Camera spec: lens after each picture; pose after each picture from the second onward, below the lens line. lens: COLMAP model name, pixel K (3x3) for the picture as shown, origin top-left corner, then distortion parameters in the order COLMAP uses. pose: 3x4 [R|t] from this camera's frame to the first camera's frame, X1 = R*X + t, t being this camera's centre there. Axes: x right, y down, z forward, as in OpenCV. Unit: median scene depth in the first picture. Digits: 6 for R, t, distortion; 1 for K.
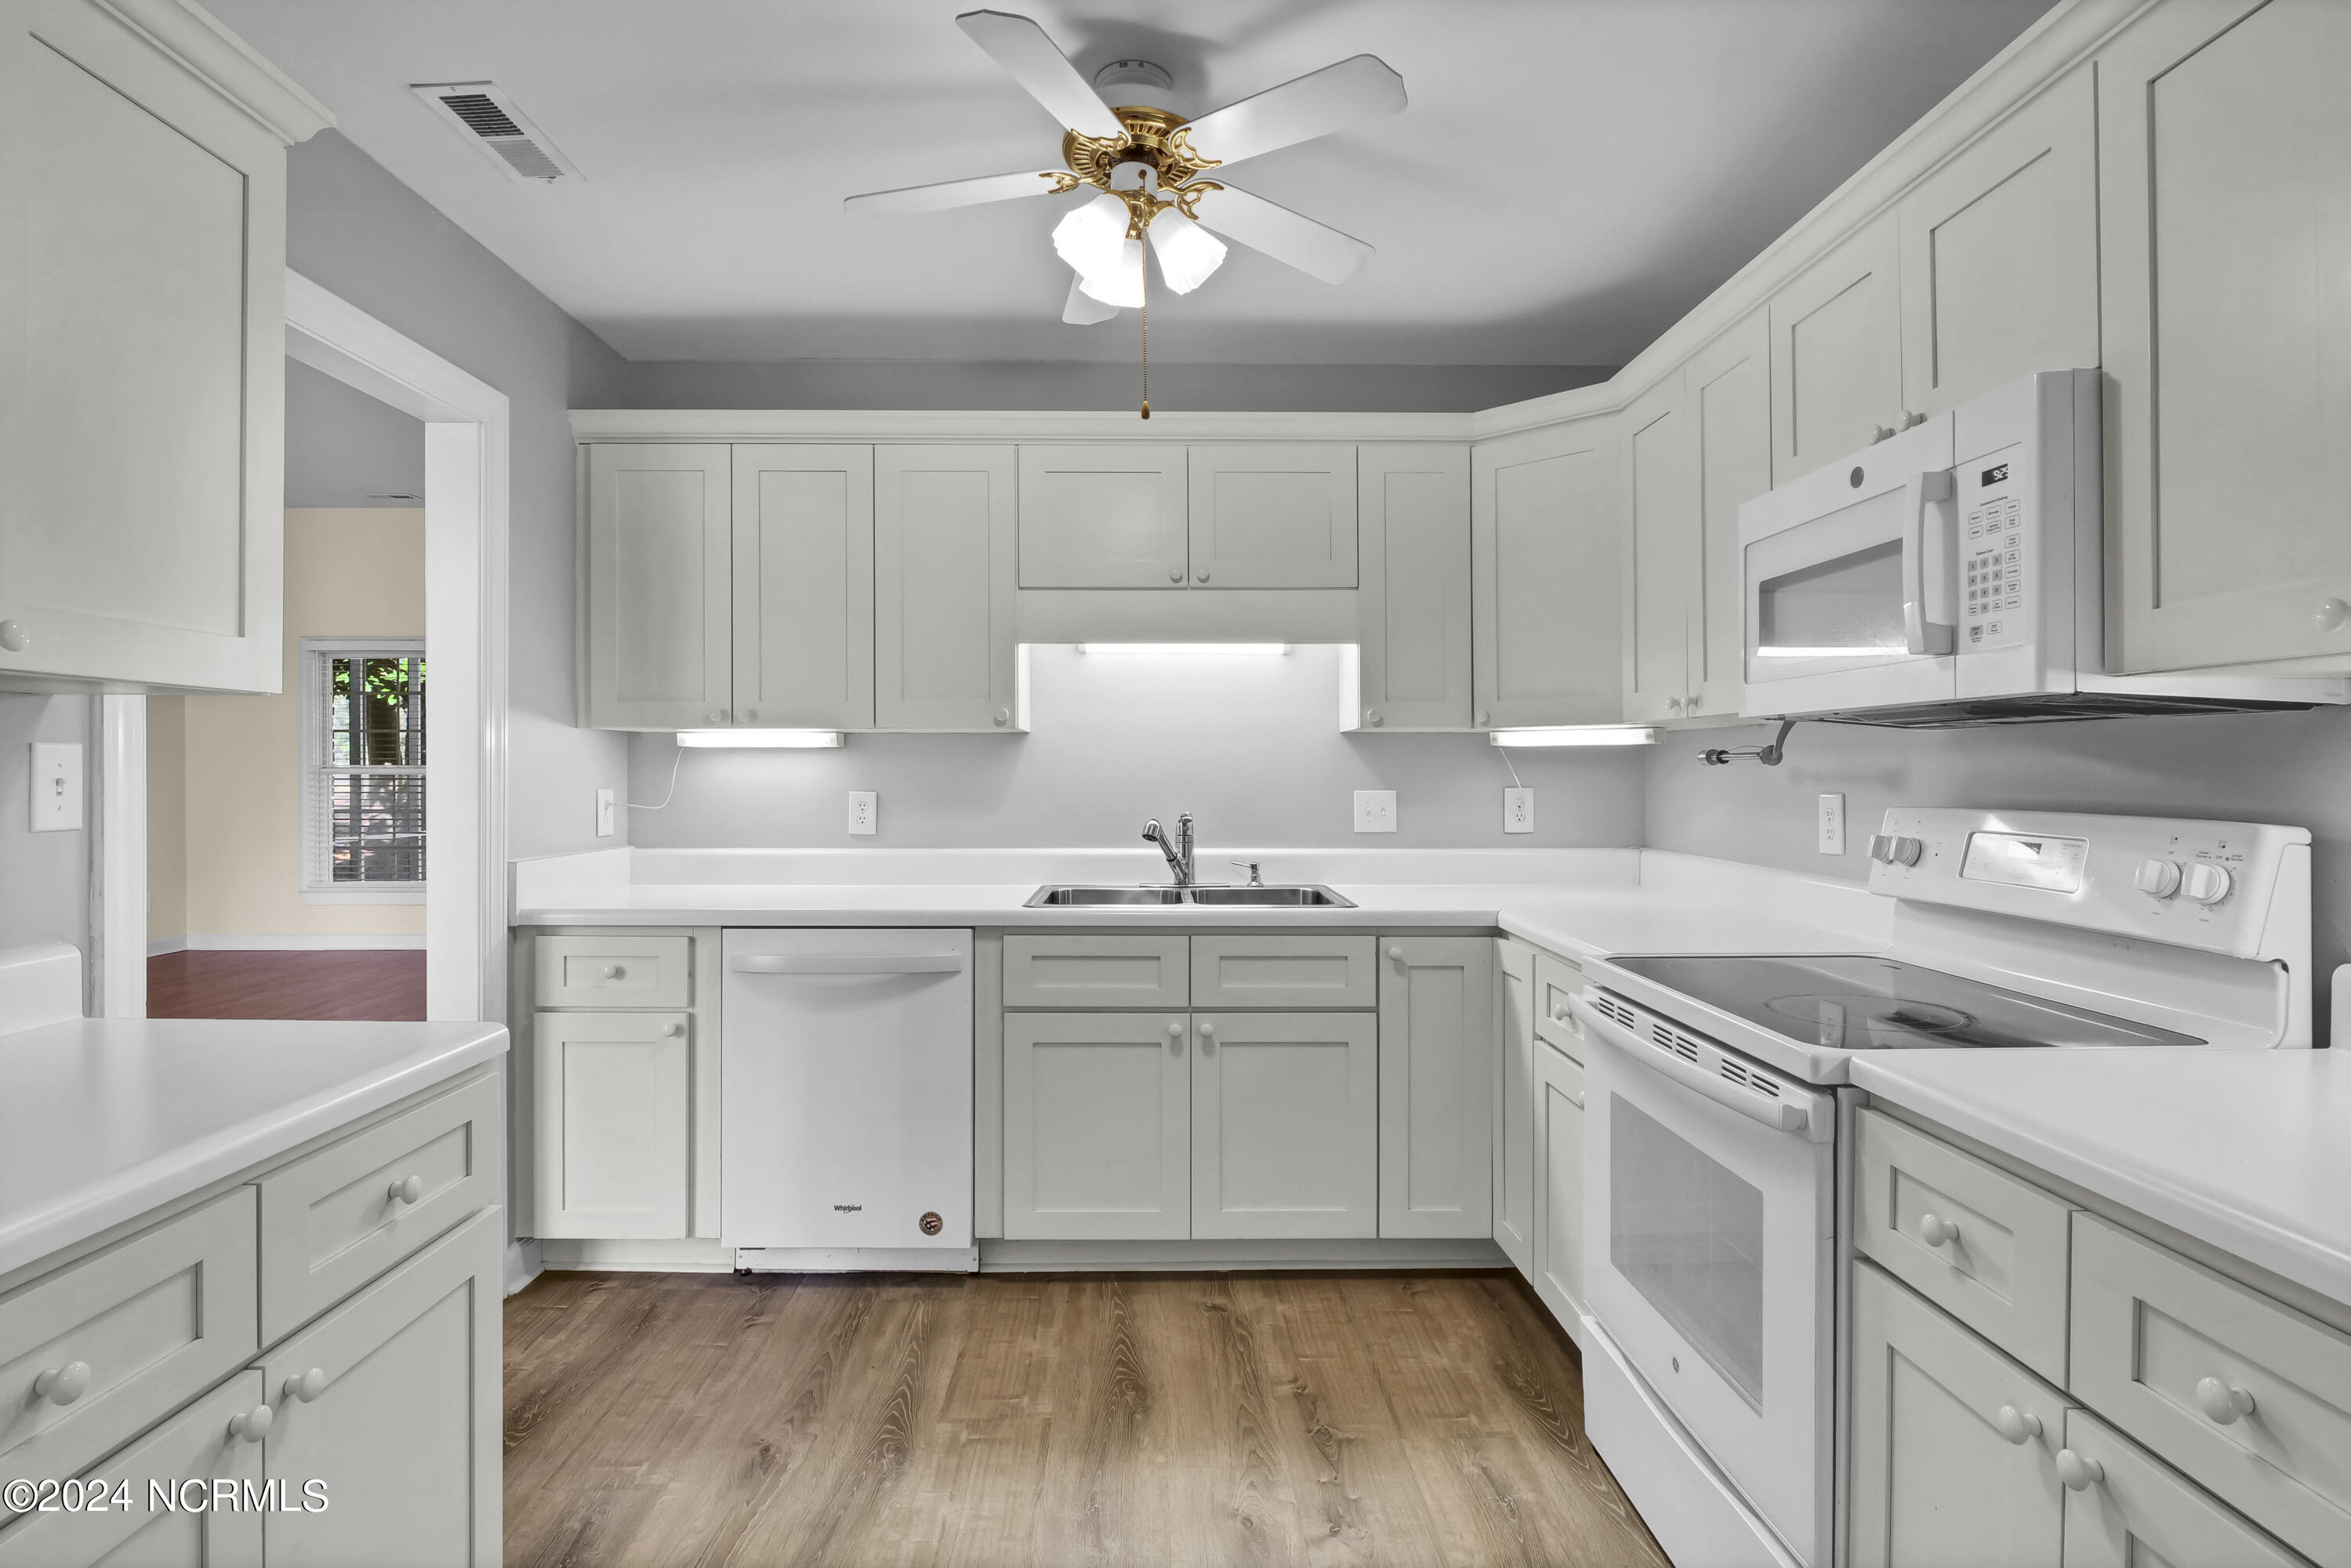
lens RADIAL K [[1191.7, 0, 1156.8], [0, 1191.7, 788.7], [0, 0, 1]] dist [-0.016769, -0.001116]
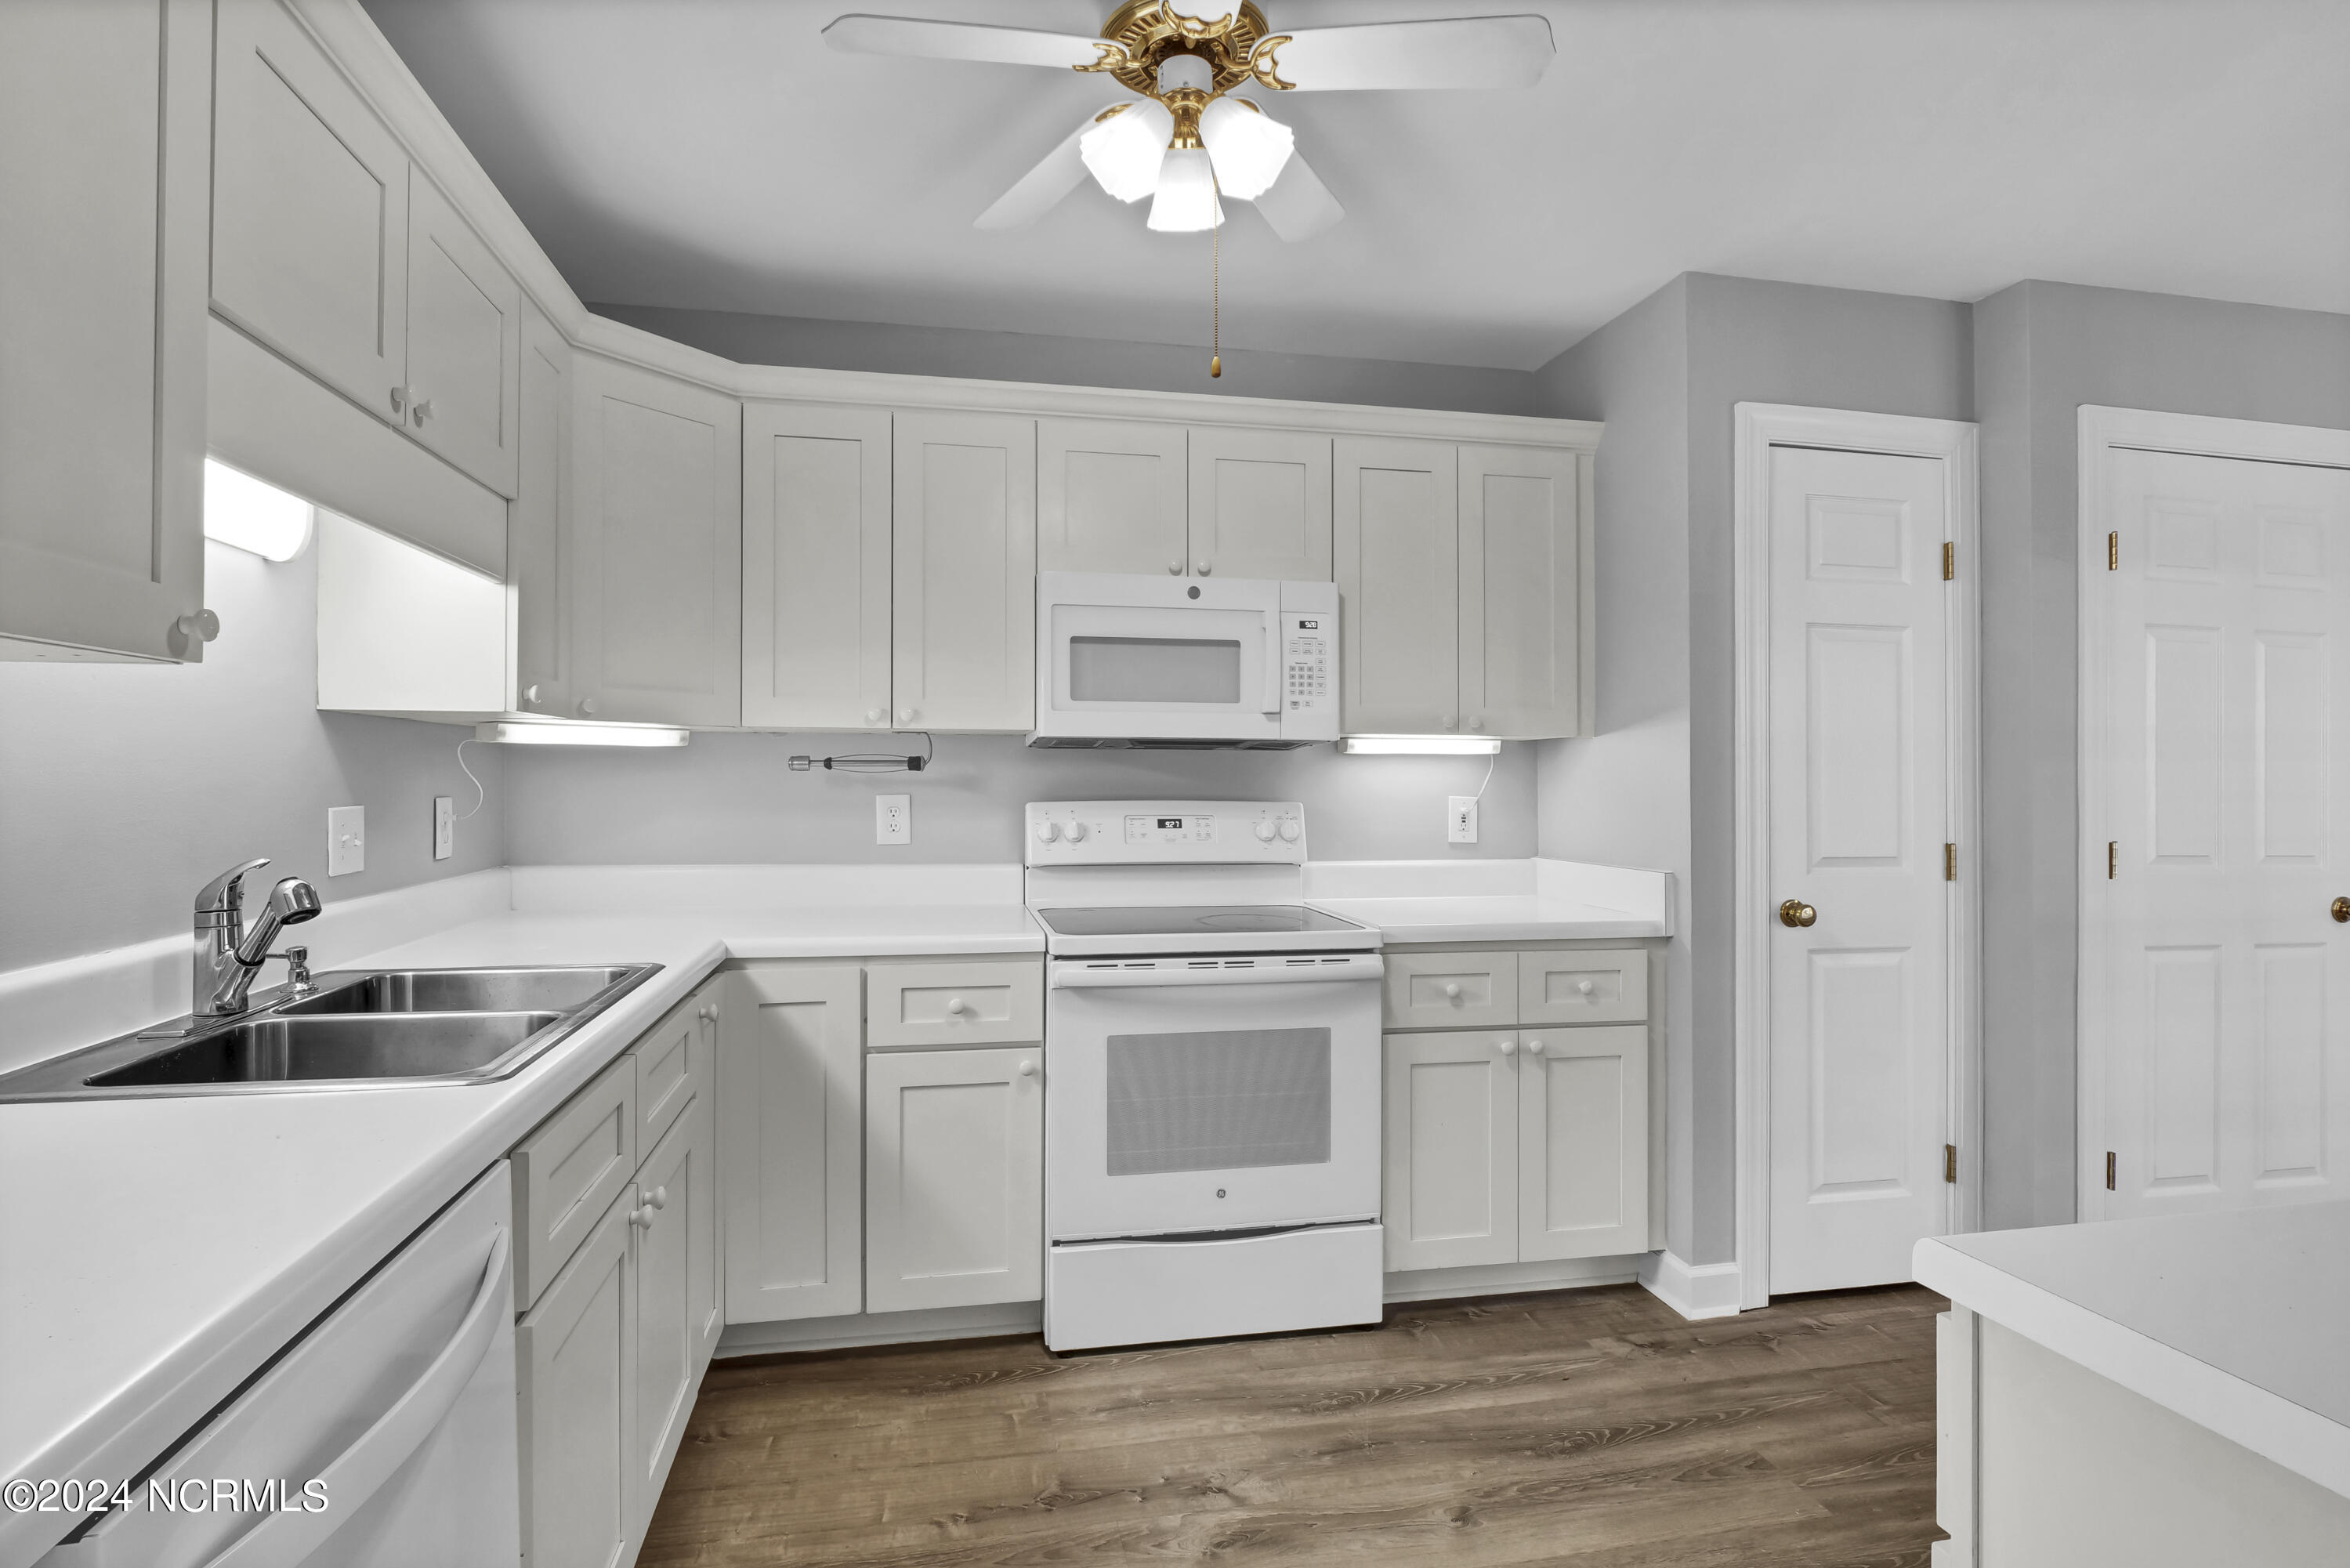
lens RADIAL K [[1169.6, 0, 1163.0], [0, 1169.6, 776.1], [0, 0, 1]] dist [-0.015872, 0.000159]
pose [[-0.184251, 0.001117, 0.982879, -0.847847], [0.010884, 0.999940, 0.000904, -0.017408], [-0.982819, 0.010864, -0.184252, 1.201971]]
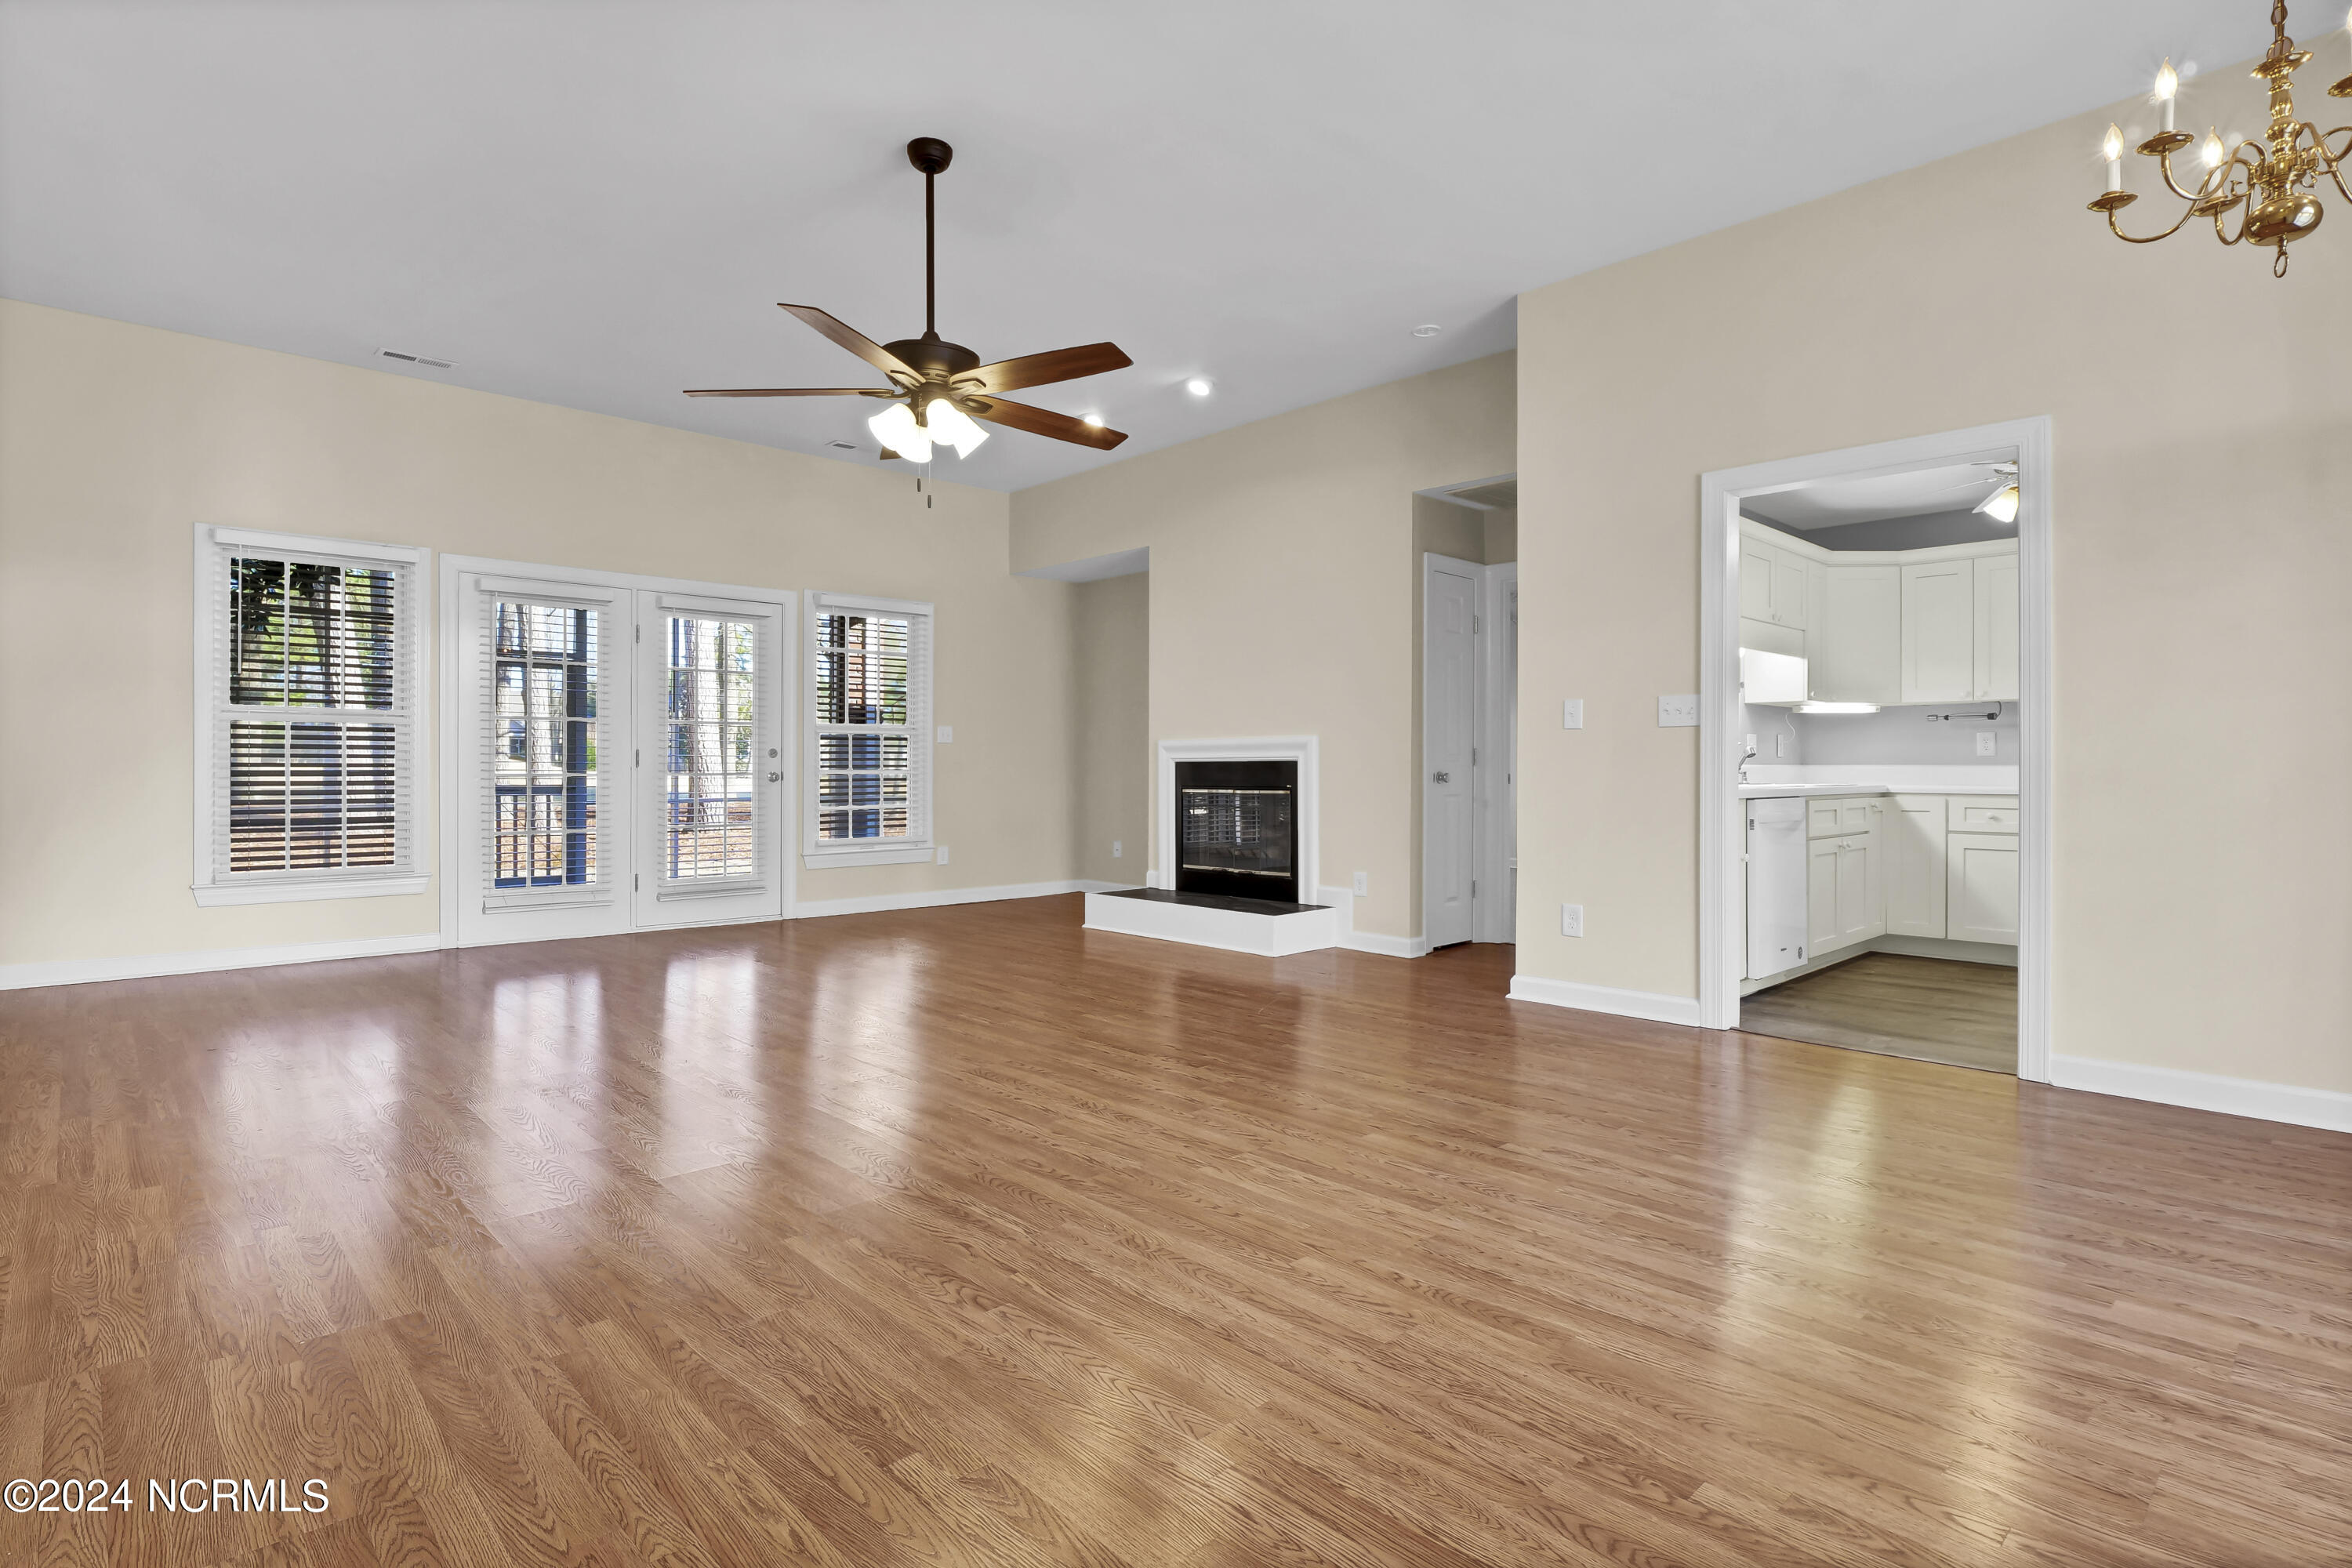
lens RADIAL K [[1170.5, 0, 1164.0], [0, 1170.5, 776.1], [0, 0, 1]] dist [-0.015872, 0.000159]
pose [[0.735242, -0.002791, 0.677799, -3.086564], [0.008703, 0.999948, -0.005323, 0.122118], [-0.677749, 0.009813, 0.735228, 0.456473]]
